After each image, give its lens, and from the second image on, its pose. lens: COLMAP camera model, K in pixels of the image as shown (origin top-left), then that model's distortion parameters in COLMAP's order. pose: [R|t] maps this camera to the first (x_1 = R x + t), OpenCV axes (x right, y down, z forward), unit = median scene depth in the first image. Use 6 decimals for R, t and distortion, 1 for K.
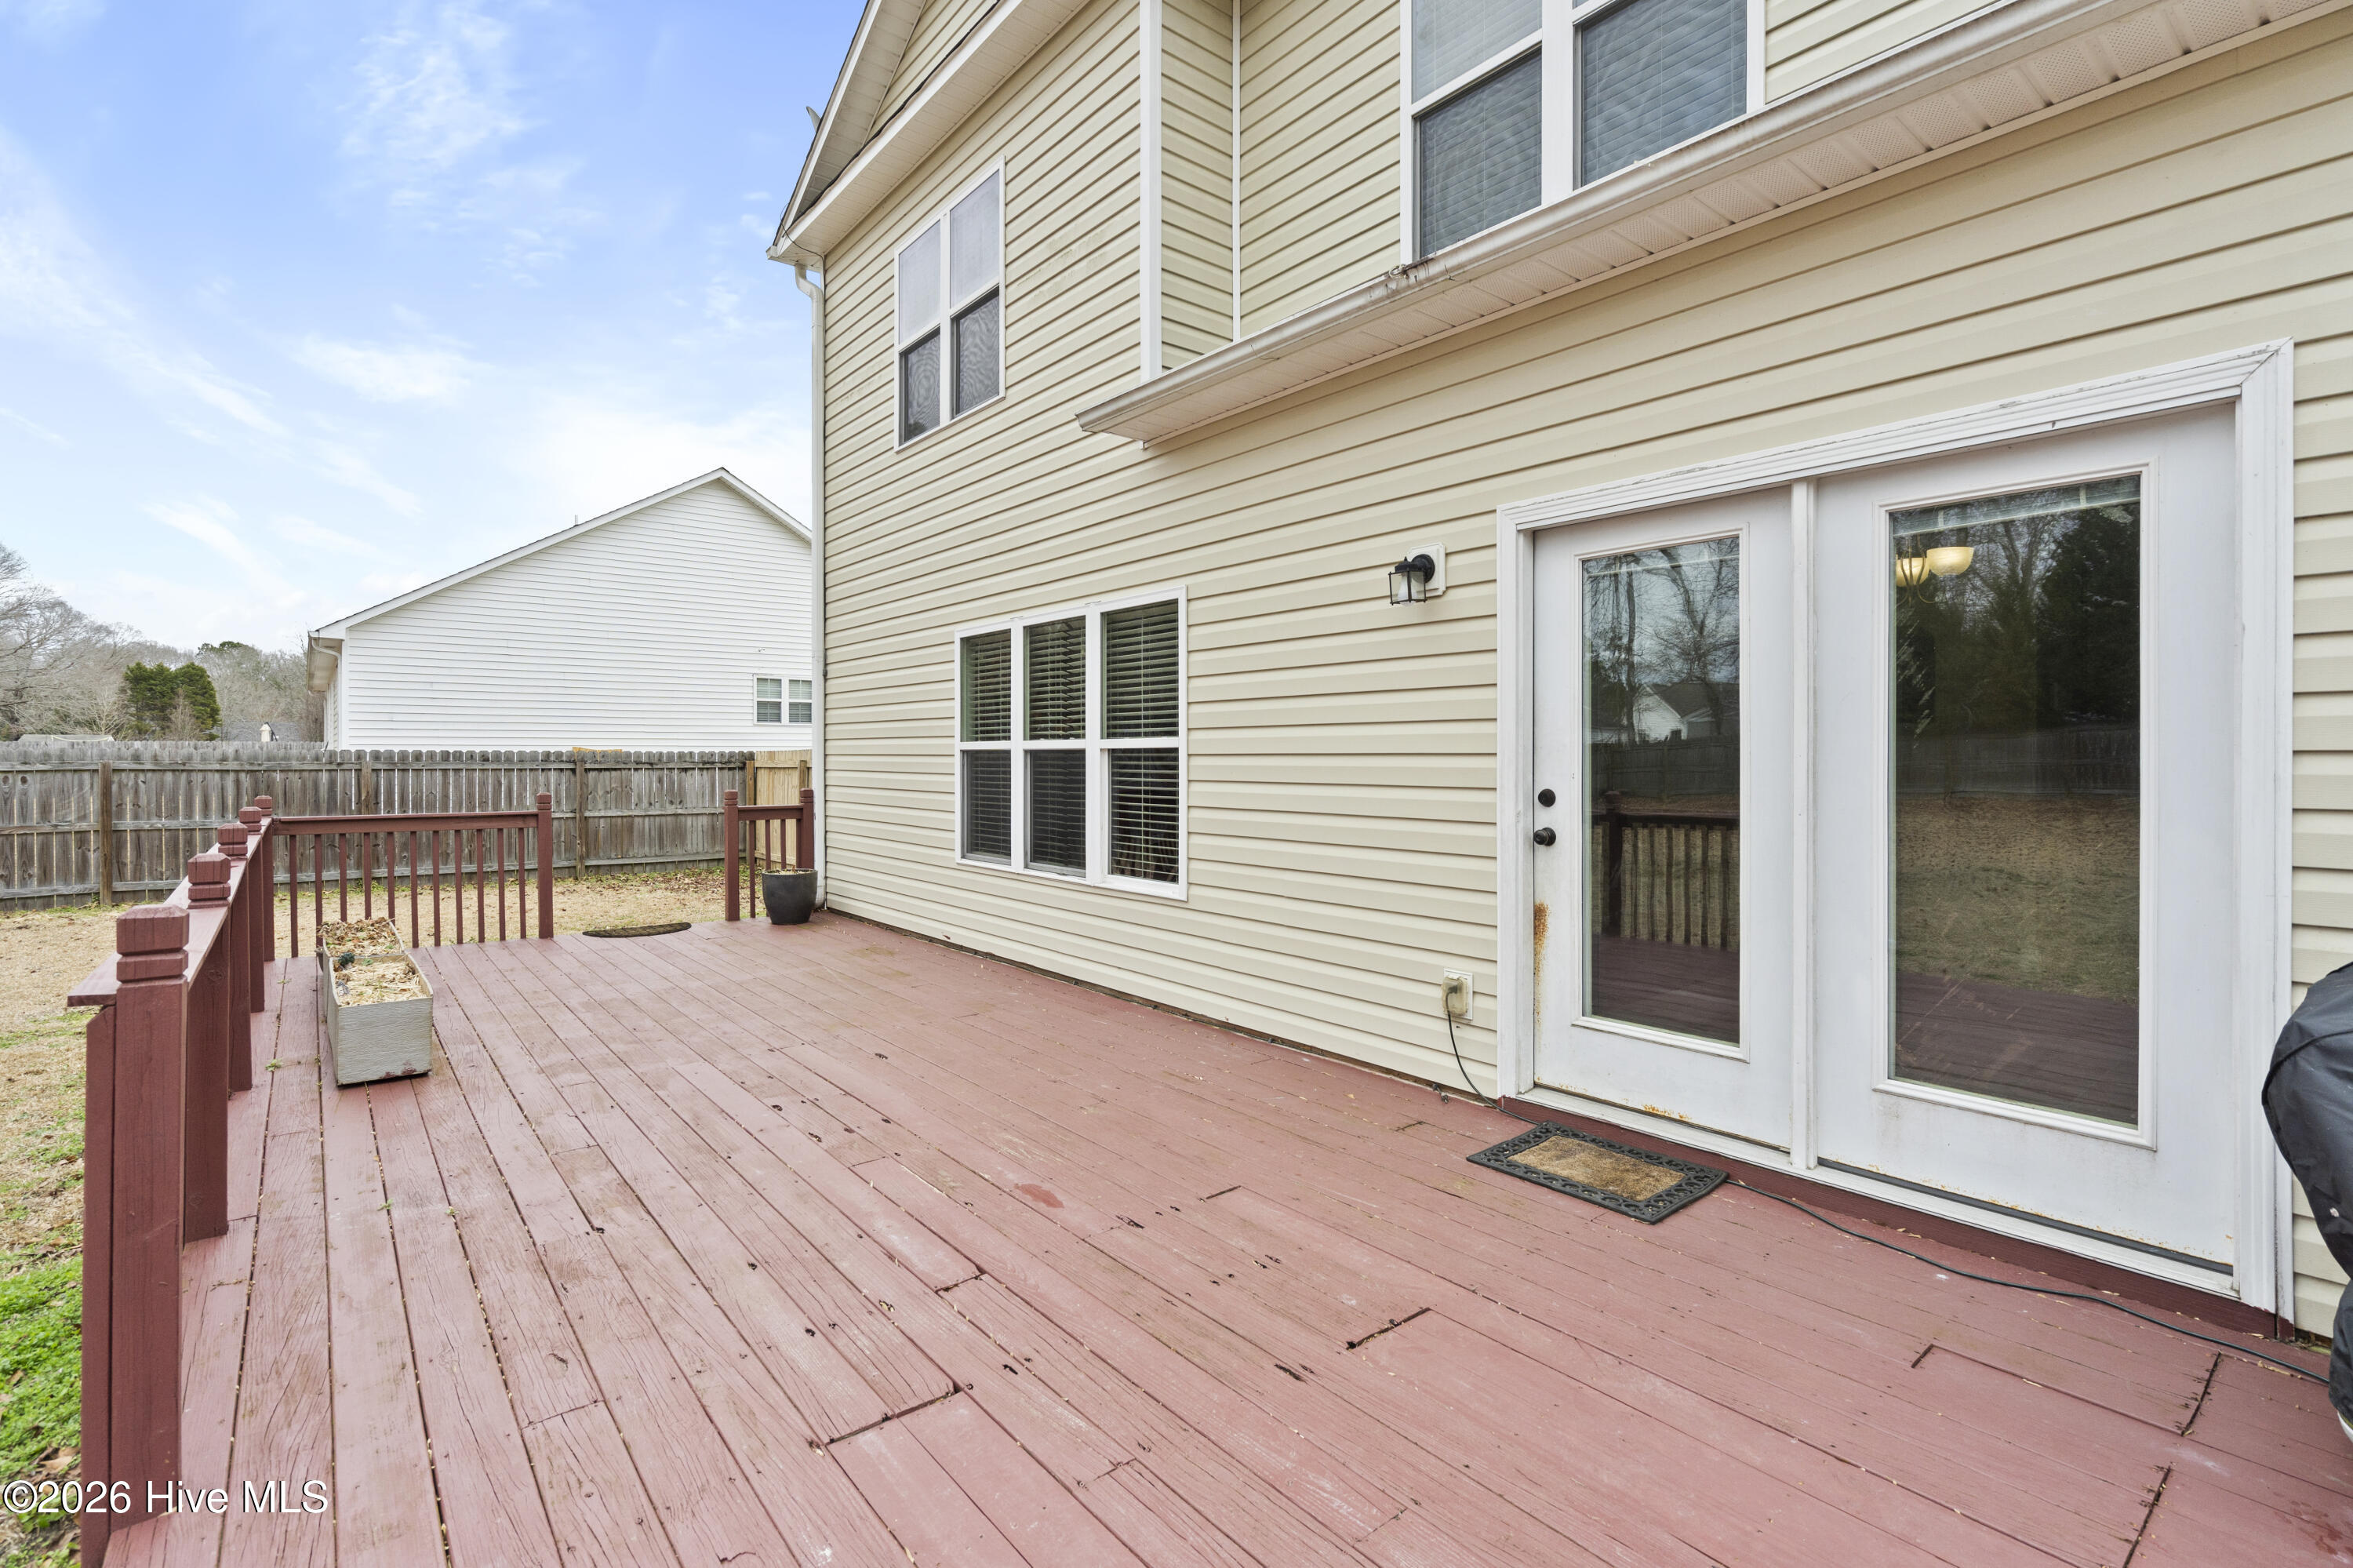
lens RADIAL K [[1074.9, 0, 1166.2], [0, 1074.9, 769.6], [0, 0, 1]] dist [-0.006842, 0.003794]
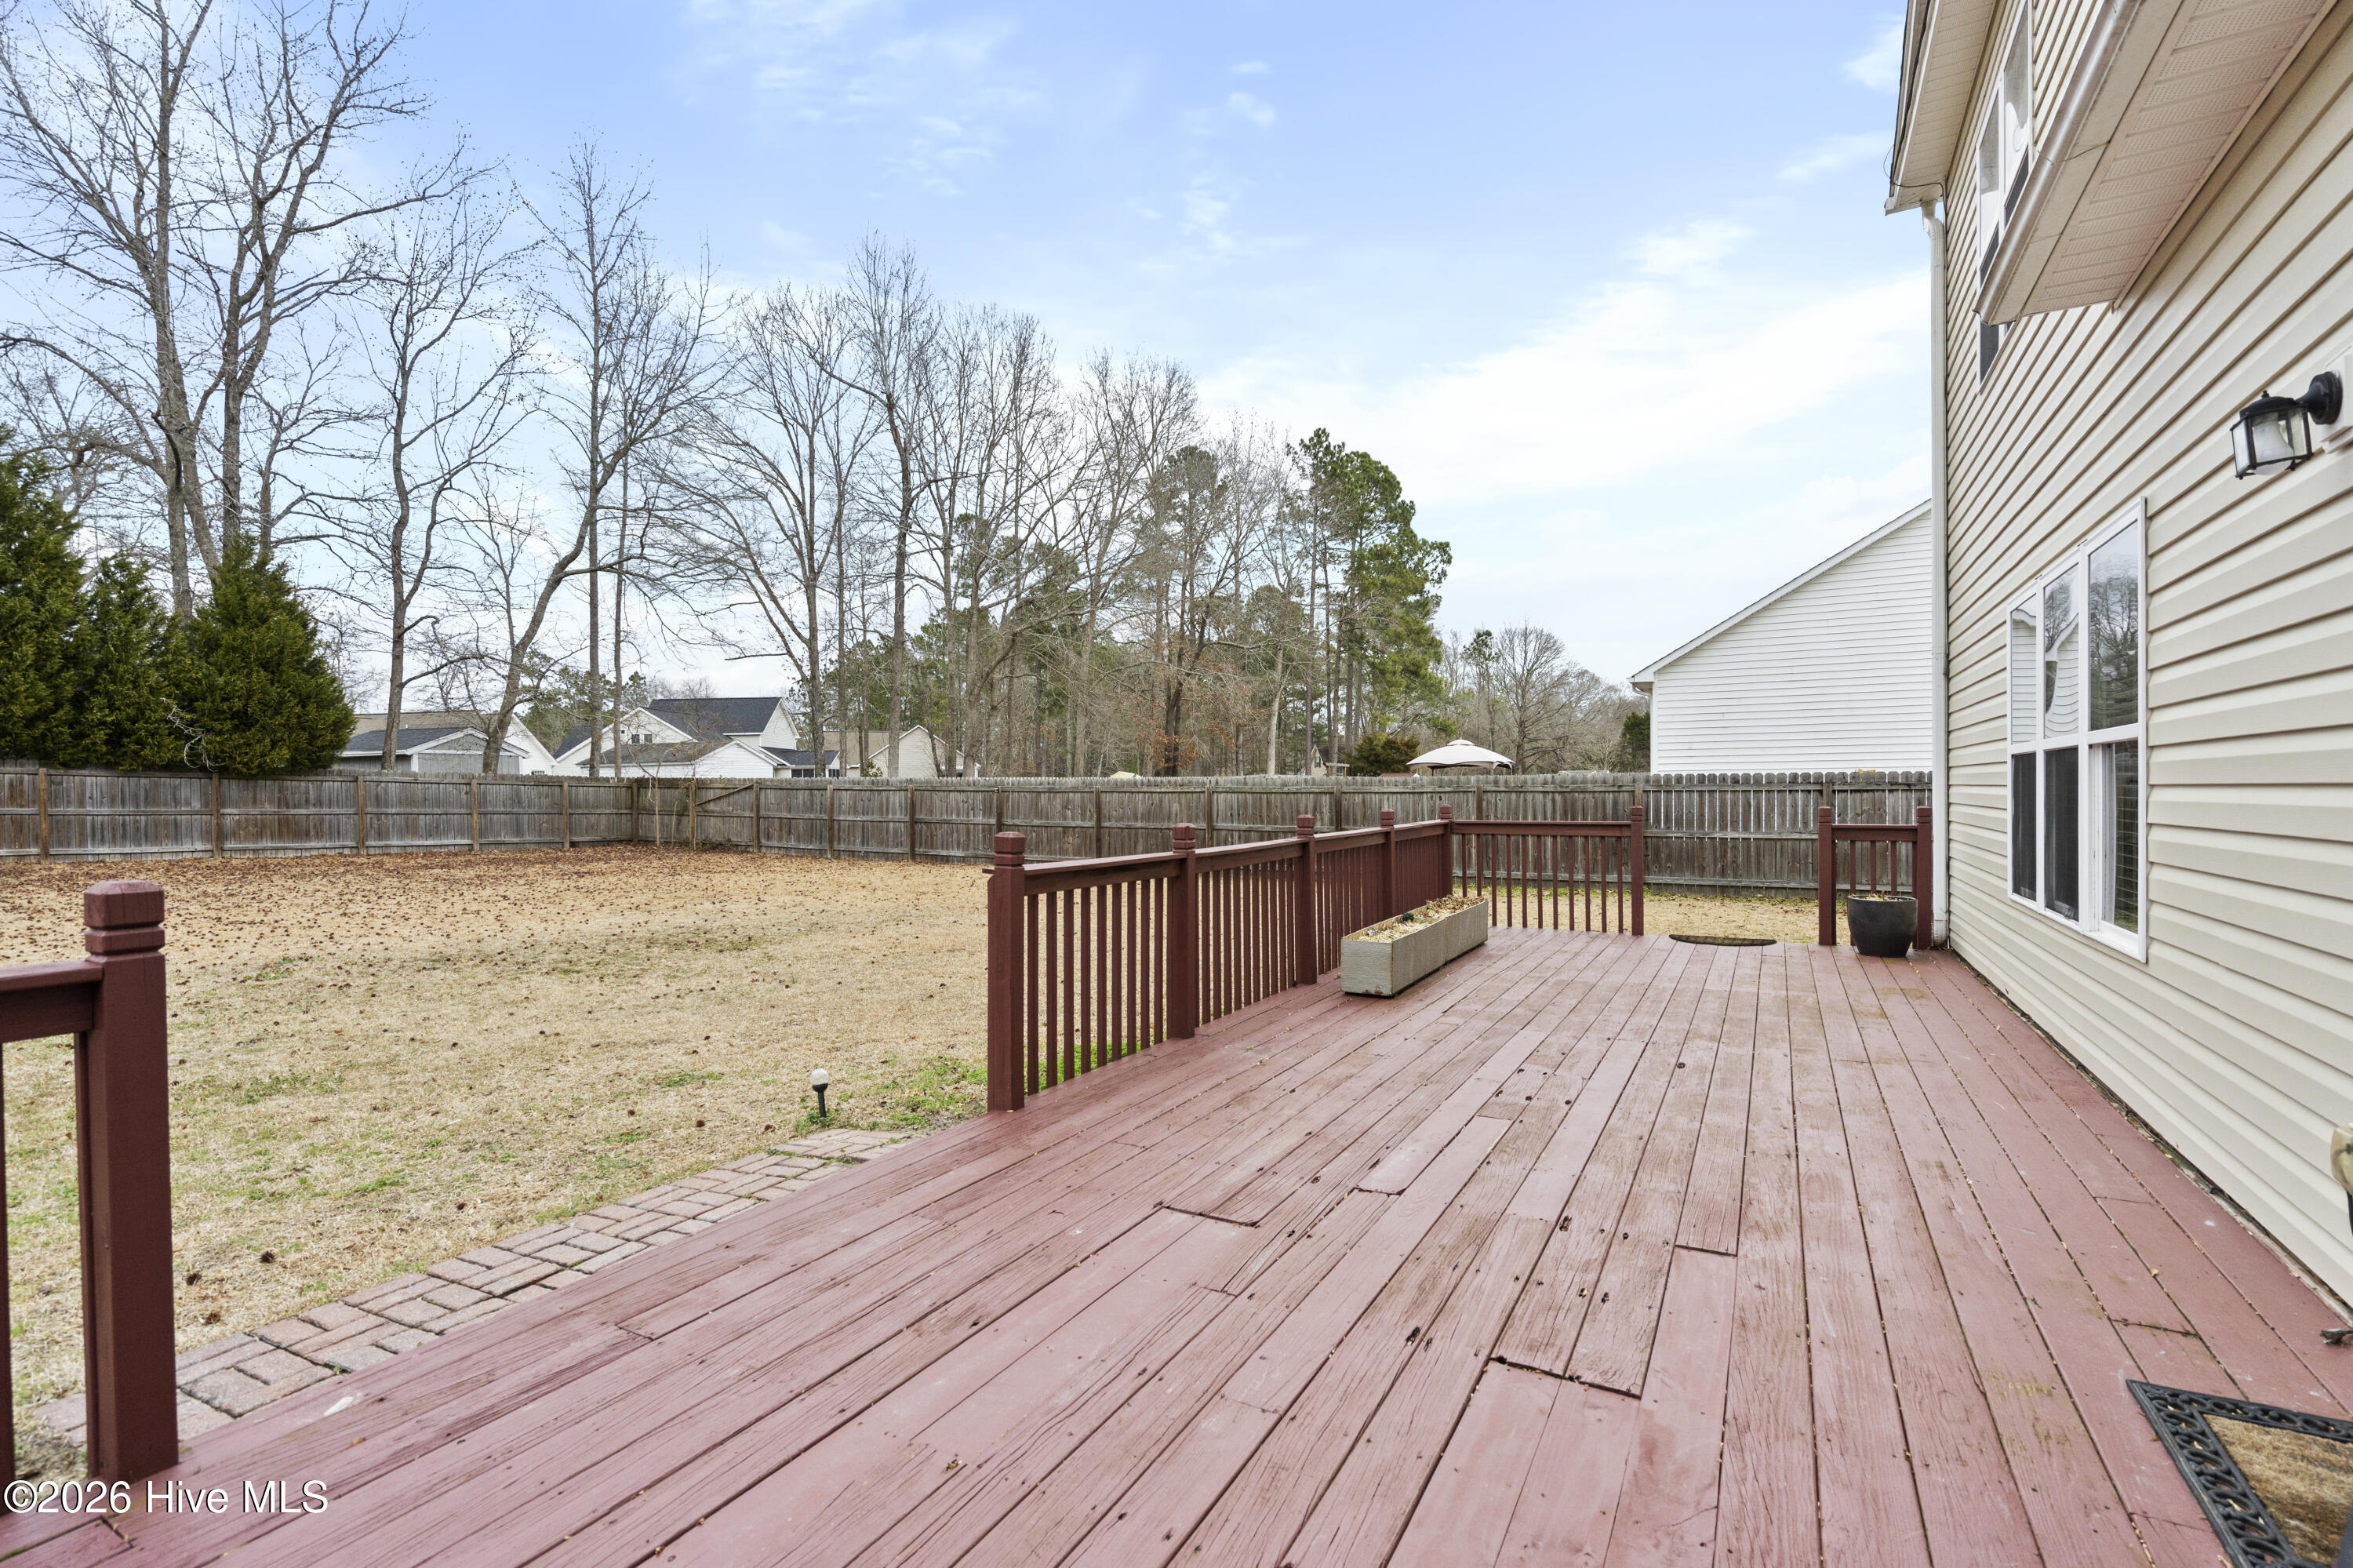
lens RADIAL K [[1074.9, 0, 1147.0], [0, 1074.9, 814.8], [0, 0, 1]] dist [-0.006842, 0.003794]
pose [[0.360899, 0.016358, -0.932461, 0.272673], [-0.001961, 0.999857, 0.016781, 0.012206], [0.932603, -0.004228, 0.360879, 0.108602]]
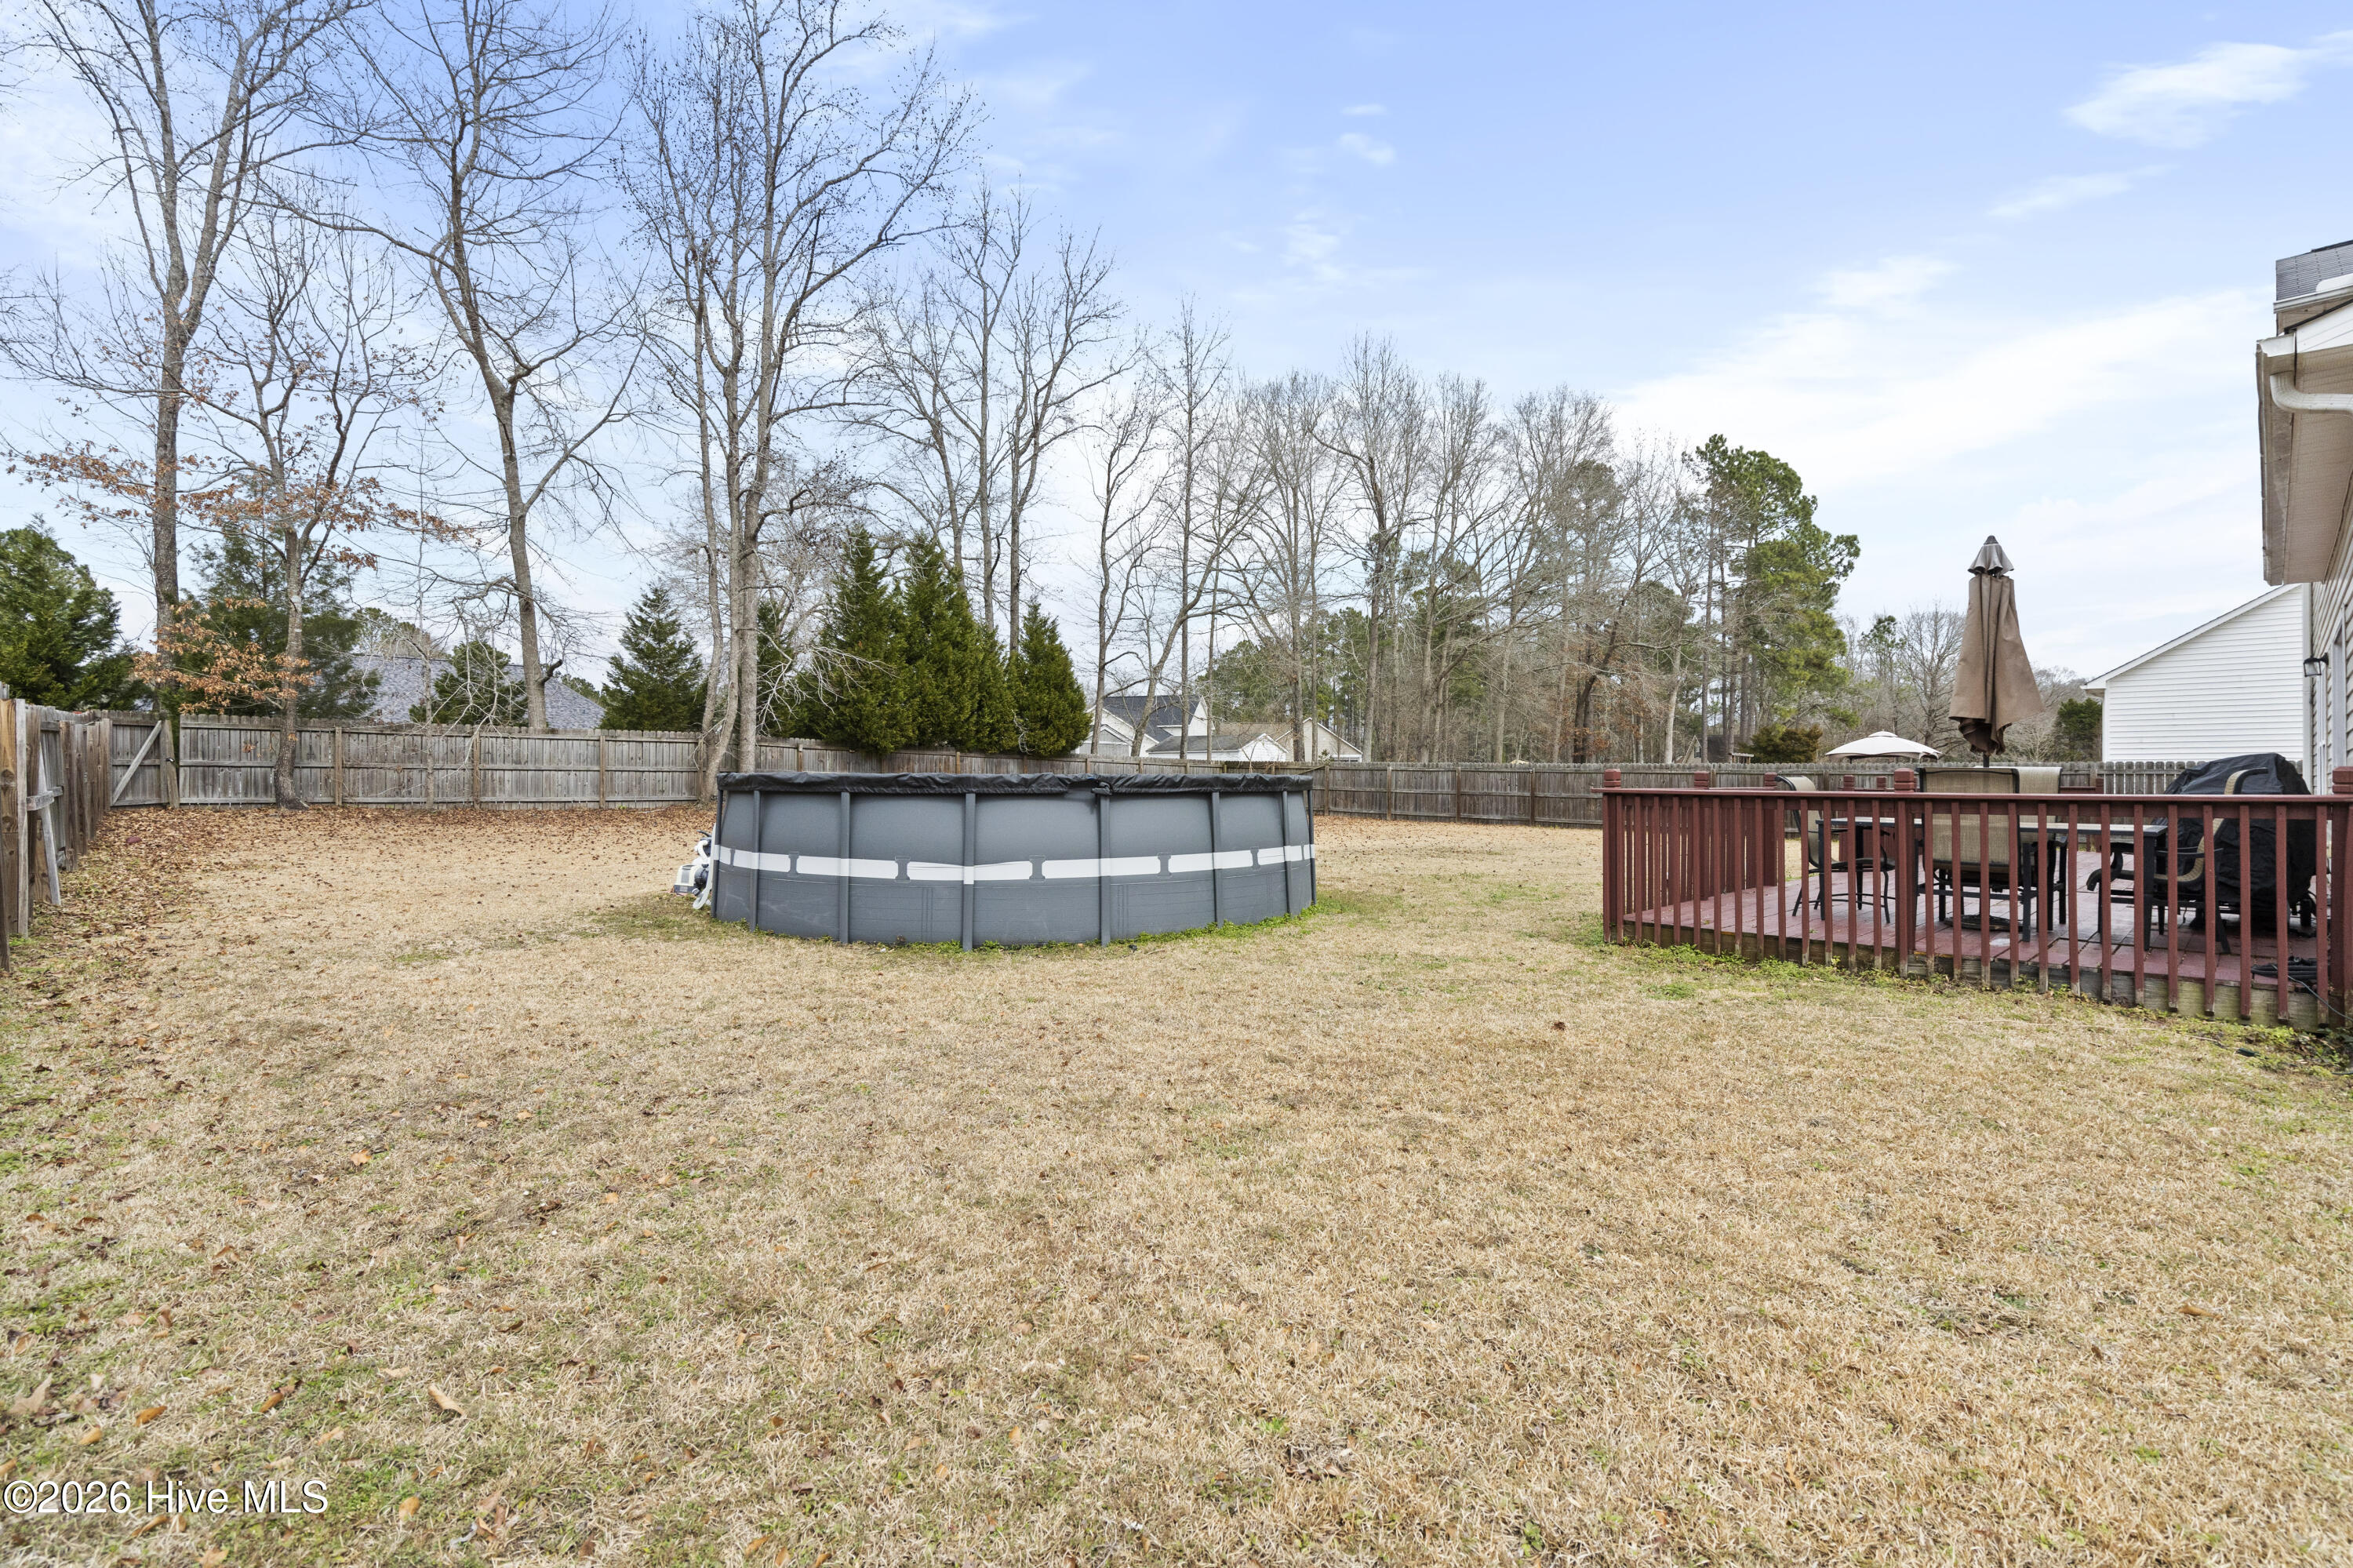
lens RADIAL K [[1074.9, 0, 1172.3], [0, 1074.9, 770.3], [0, 0, 1]] dist [-0.006842, 0.003794]
pose [[0.098102, -0.010632, -0.995120, 1.122792], [-0.015460, 0.999806, -0.012206, 0.055925], [0.995056, 0.016582, 0.097918, -0.809860]]
